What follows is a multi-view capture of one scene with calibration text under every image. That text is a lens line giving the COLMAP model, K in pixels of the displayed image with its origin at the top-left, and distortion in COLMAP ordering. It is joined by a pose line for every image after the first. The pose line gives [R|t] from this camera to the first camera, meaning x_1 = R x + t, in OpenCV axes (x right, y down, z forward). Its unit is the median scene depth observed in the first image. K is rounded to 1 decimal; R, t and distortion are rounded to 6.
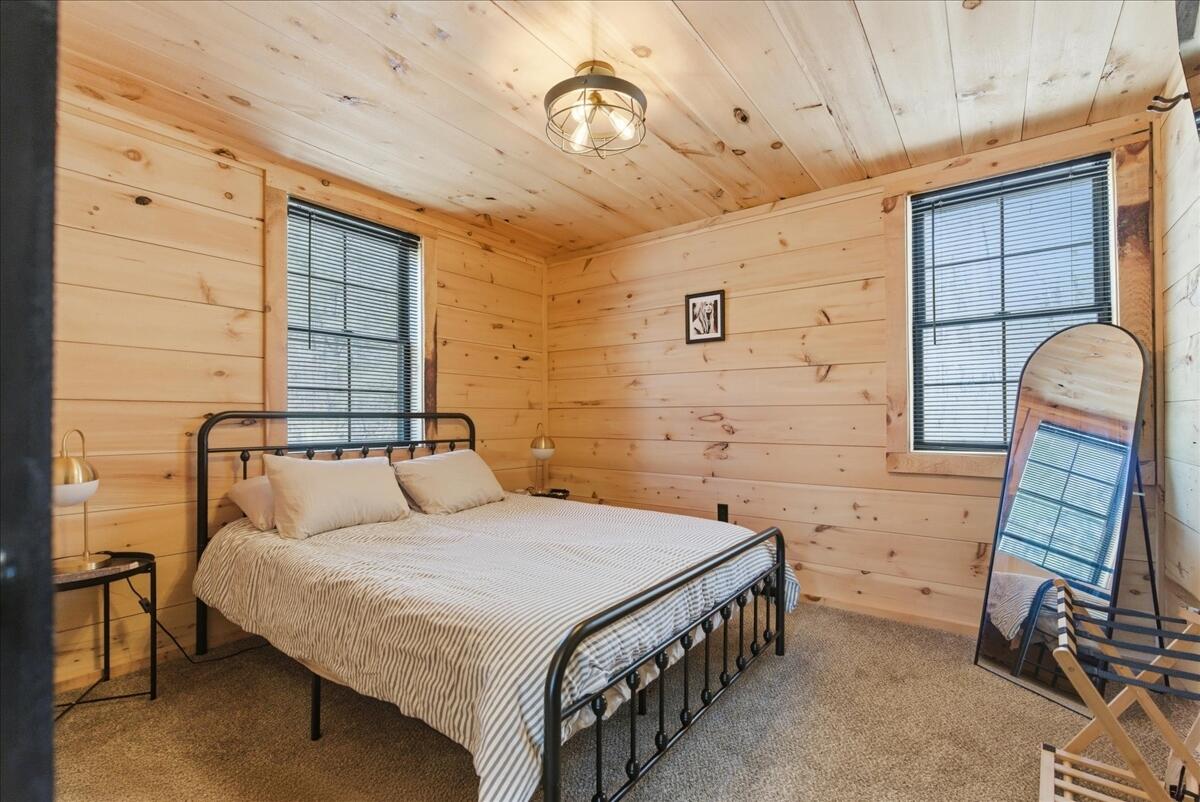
lens RADIAL K [[516.7, 0, 593.5], [0, 516.7, 422.0], [0, 0, 1]] dist [-0.003334, -0.000003]
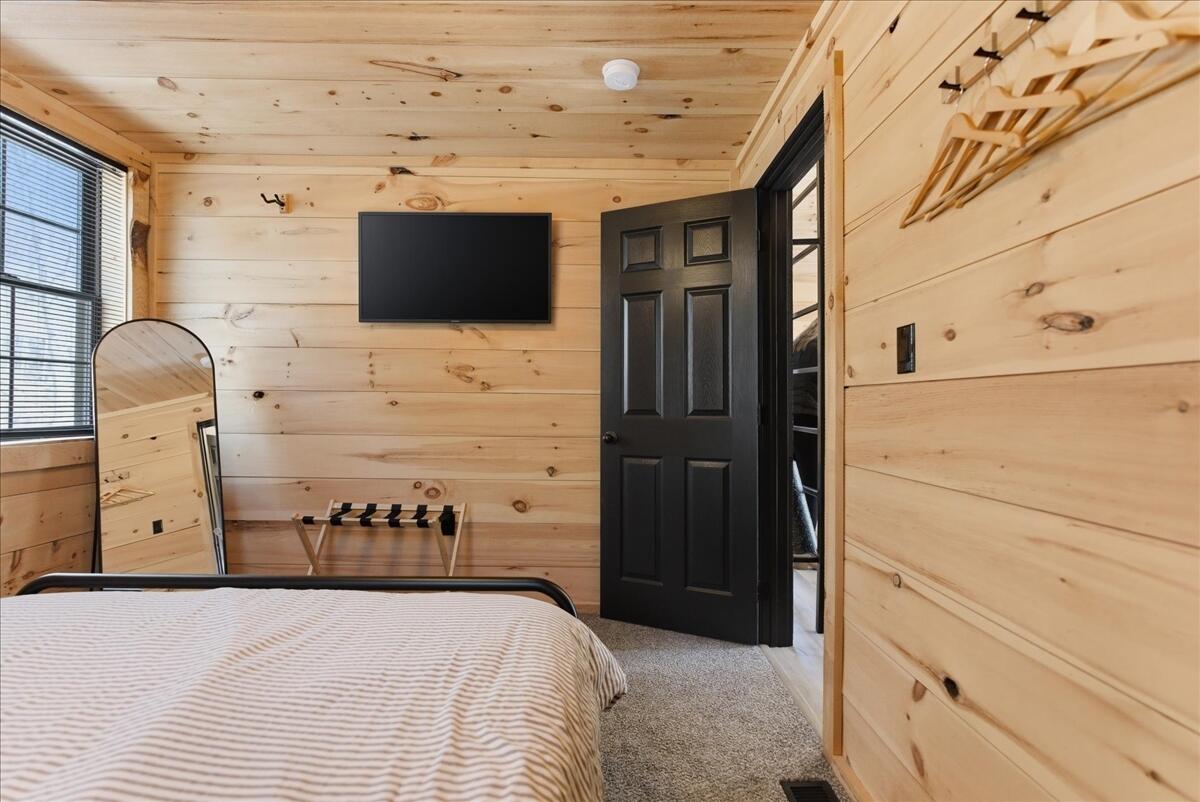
lens RADIAL K [[547.8, 0, 611.5], [0, 547.8, 397.0], [0, 0, 1]] dist [-0.003017, 0.000563]
pose [[-0.615320, 0.006021, 0.788254, -0.397533], [-0.001636, 0.999959, -0.008916, -0.005163], [-0.788275, -0.006776, -0.615285, 0.588630]]
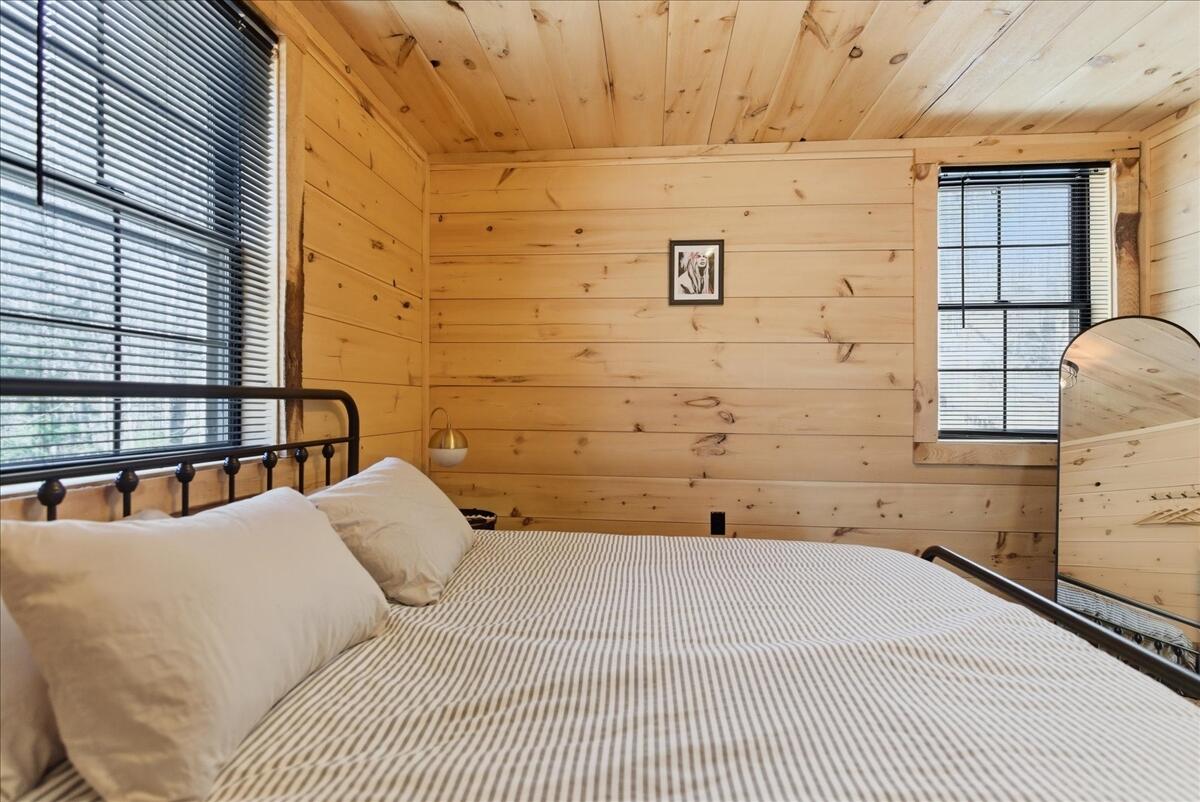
lens RADIAL K [[547.8, 0, 597.4], [0, 547.8, 404.8], [0, 0, 1]] dist [-0.003017, 0.000563]
pose [[0.853203, 0.005419, 0.521551, -0.340259], [-0.005330, 0.999984, -0.001671, -0.002383], [-0.521552, -0.001355, 0.853218, 0.380951]]
